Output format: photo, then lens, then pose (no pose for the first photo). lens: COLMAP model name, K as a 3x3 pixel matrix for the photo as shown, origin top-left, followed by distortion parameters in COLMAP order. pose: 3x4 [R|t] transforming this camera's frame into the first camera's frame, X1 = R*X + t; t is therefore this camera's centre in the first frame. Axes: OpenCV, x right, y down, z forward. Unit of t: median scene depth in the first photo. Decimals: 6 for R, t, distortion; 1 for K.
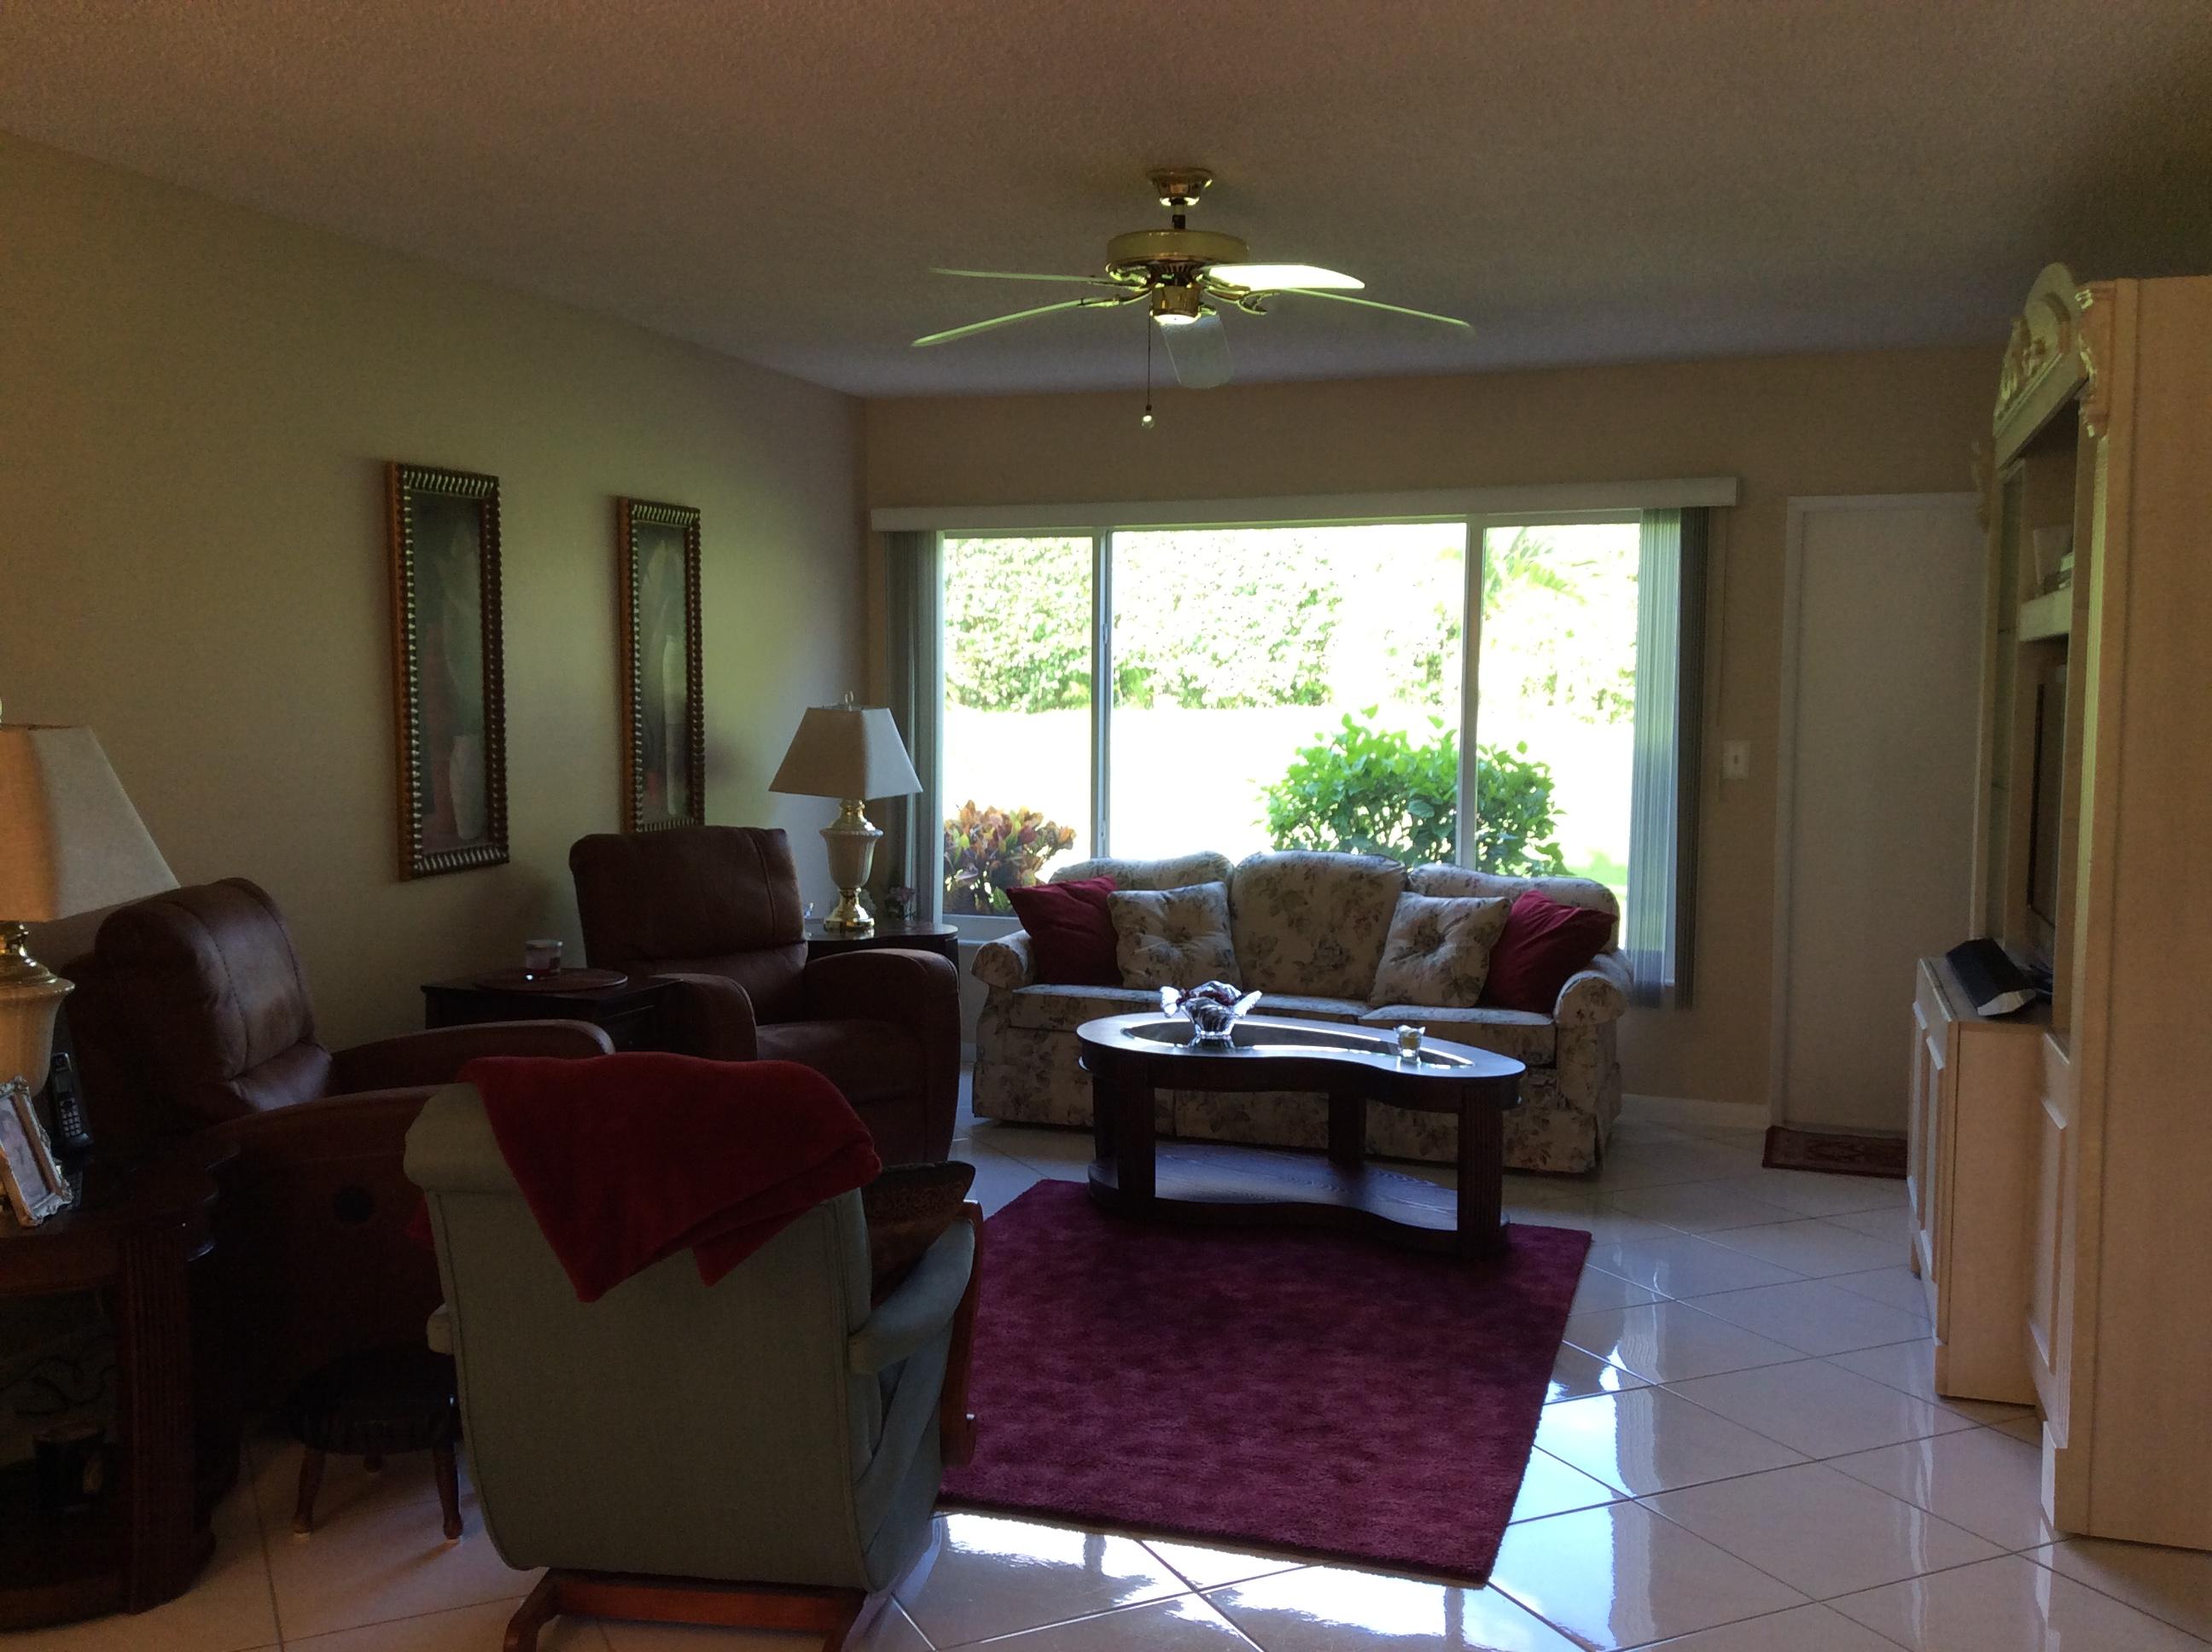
lens RADIAL K [[2013.0, 0, 1106.0], [0, 2013.0, 826.0], [0, 0, 1]] dist [0.262699, -0.520530]
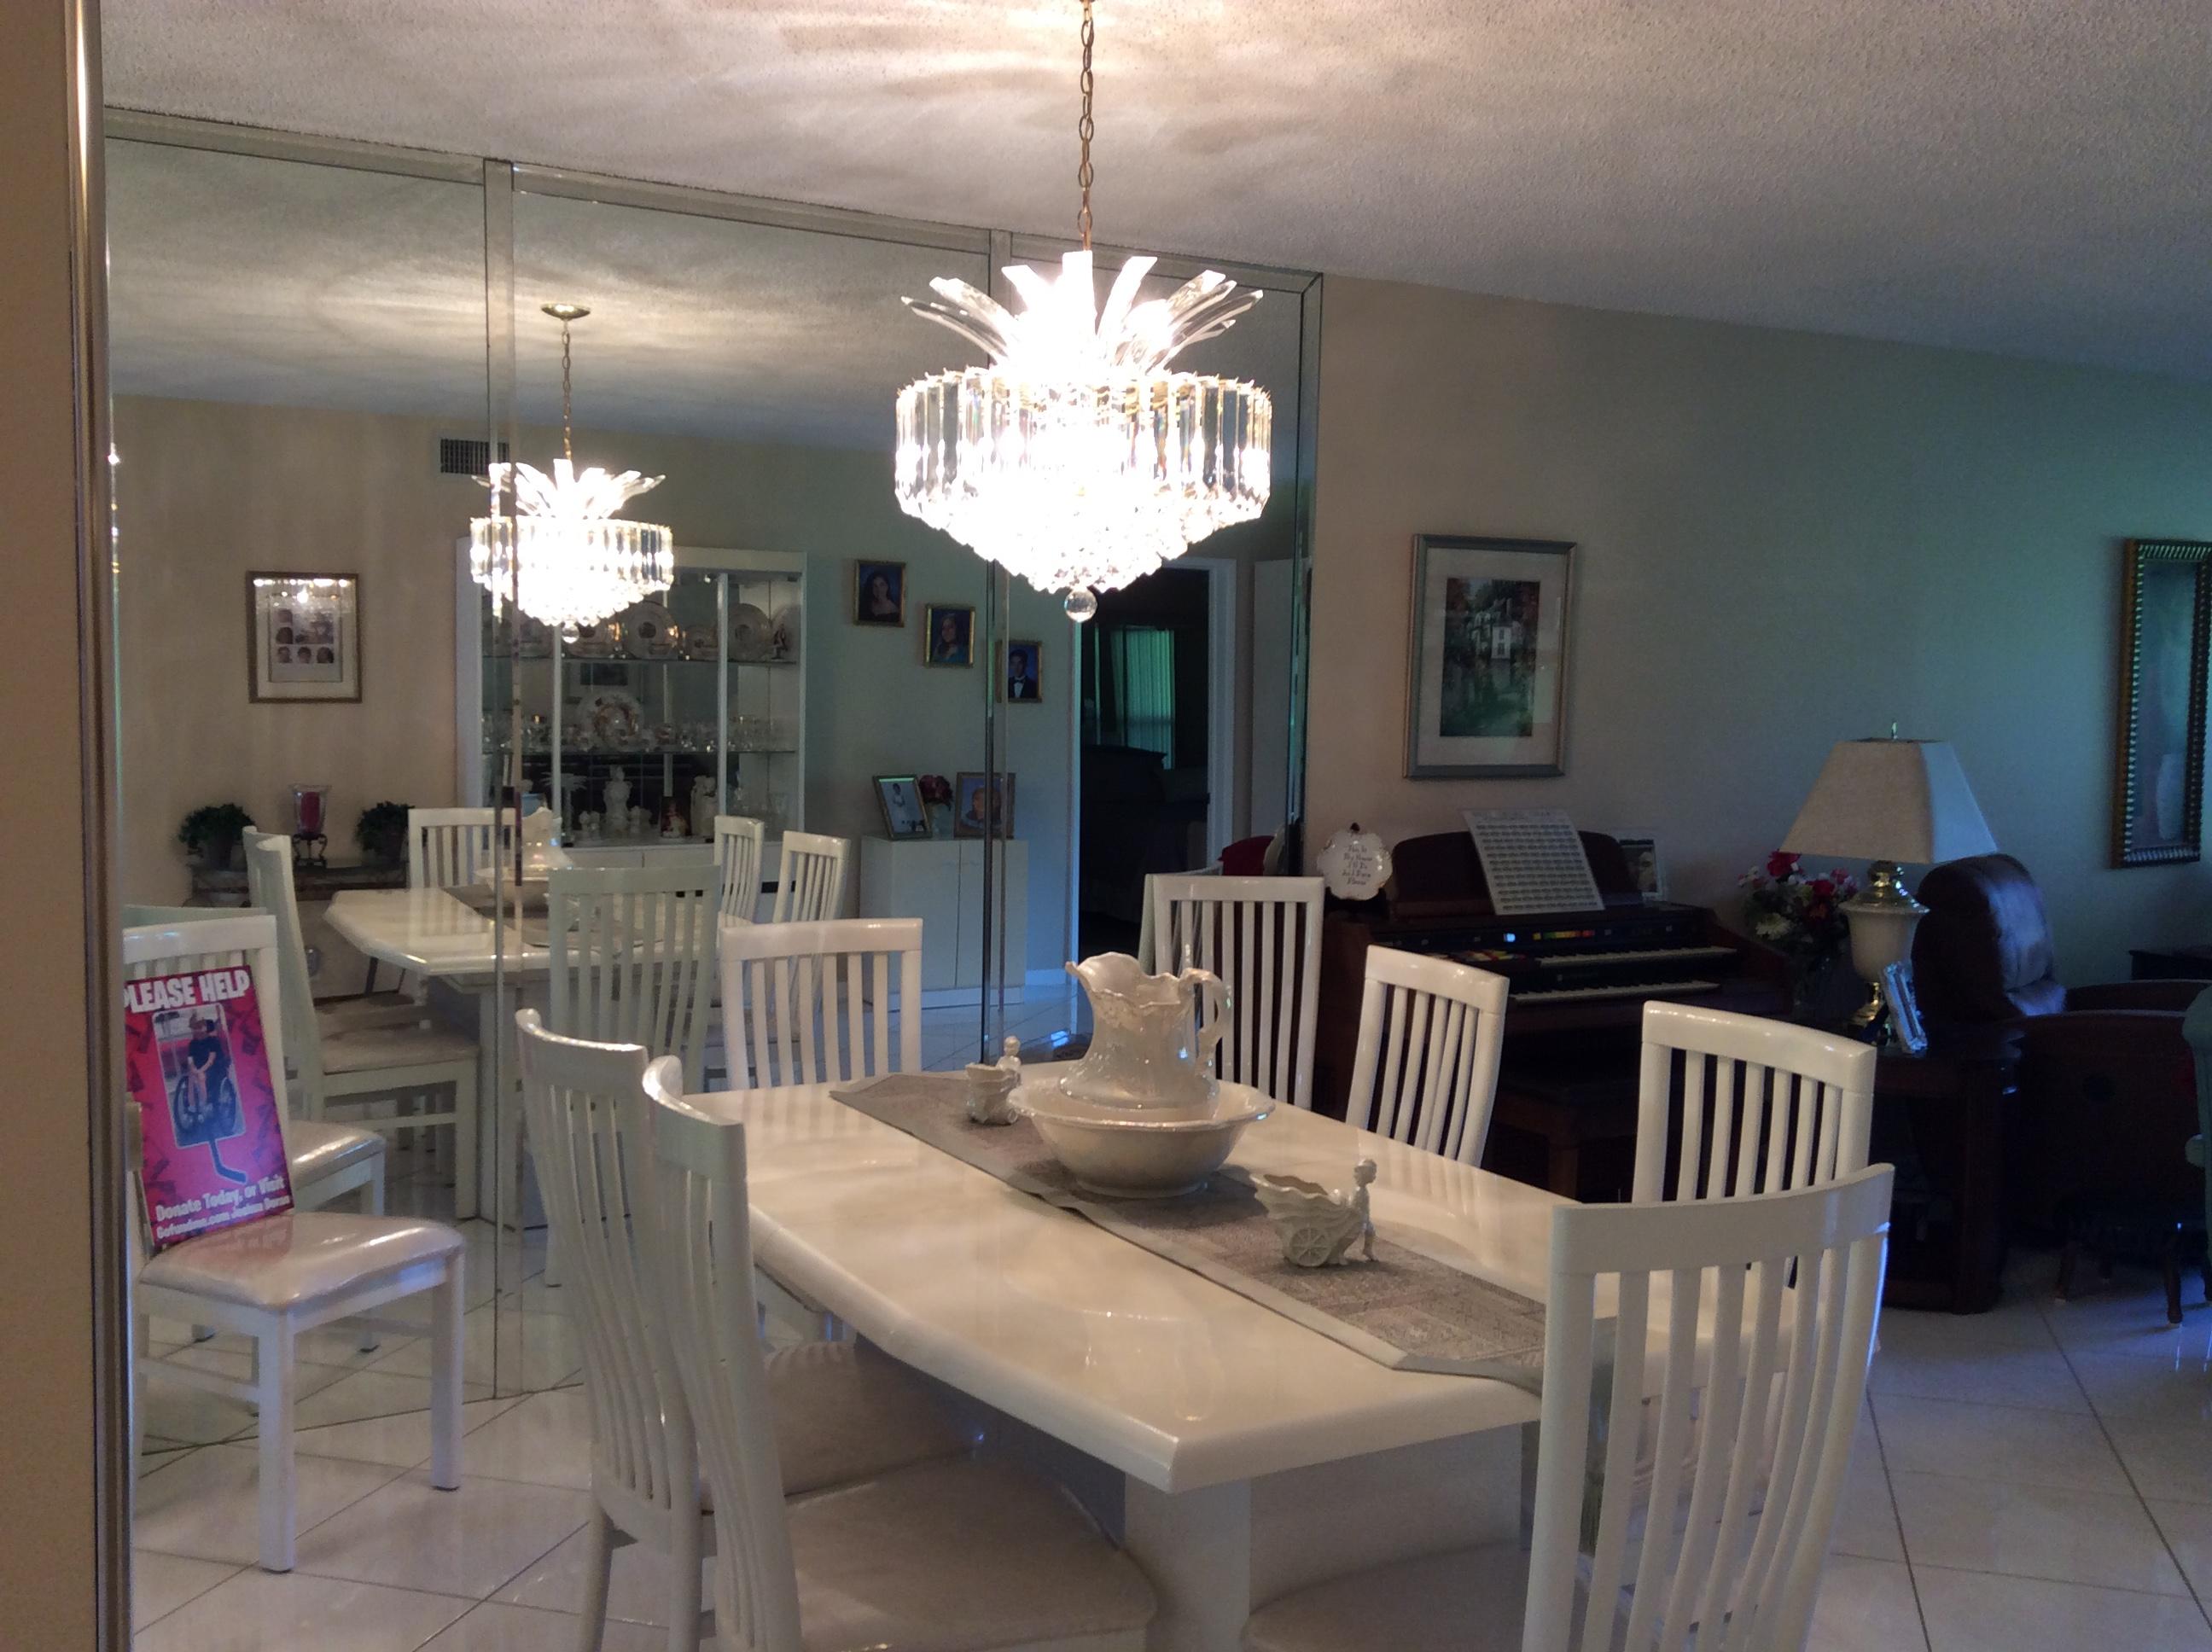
lens RADIAL K [[2014.0, 0, 1106.0], [0, 2014.0, 826.0], [0, 0, 1]] dist [0.190559, -0.348753]
pose [[0.742994, 0.054564, -0.667070, 0.038633], [-0.058889, 0.998135, 0.016053, 0.015240], [0.666702, 0.027356, 0.744822, -0.320874]]
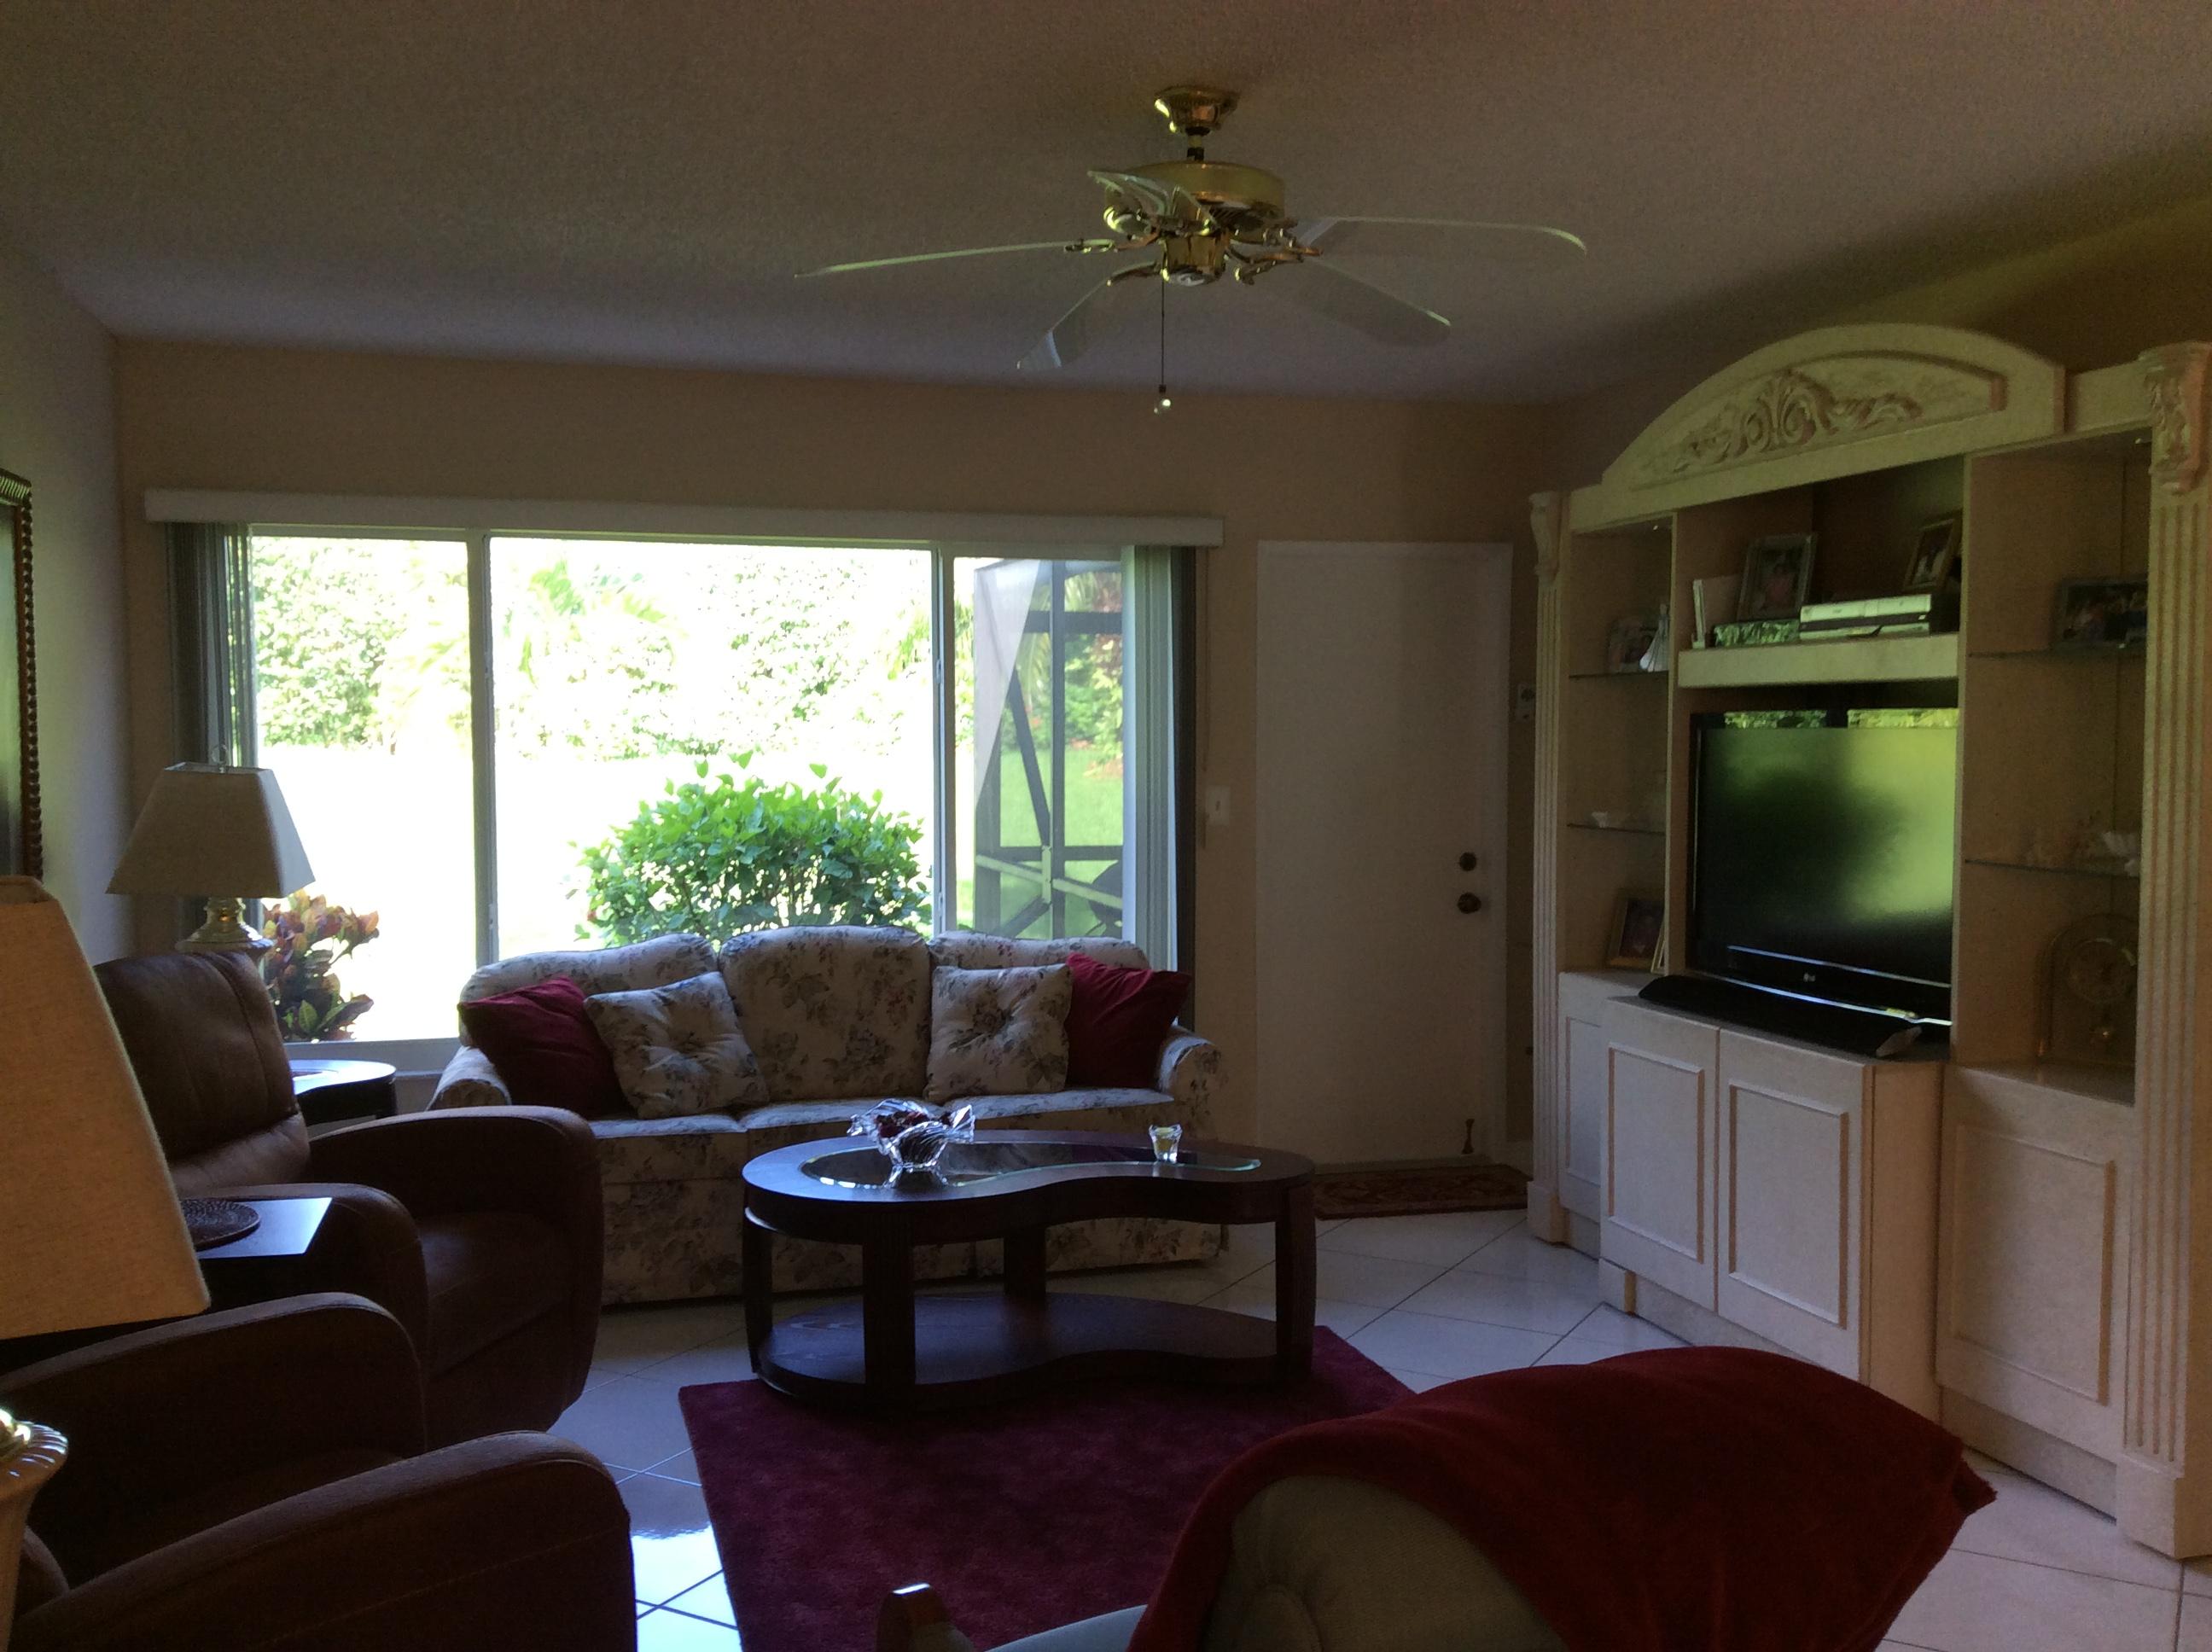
lens RADIAL K [[2013.0, 0, 1106.0], [0, 2013.0, 826.0], [0, 0, 1]] dist [0.262699, -0.520530]
pose [[0.825153, -0.038281, 0.563611, -0.294030], [0.047153, 0.998887, -0.001189, -0.024489], [-0.562938, 0.027557, 0.826040, 0.242405]]
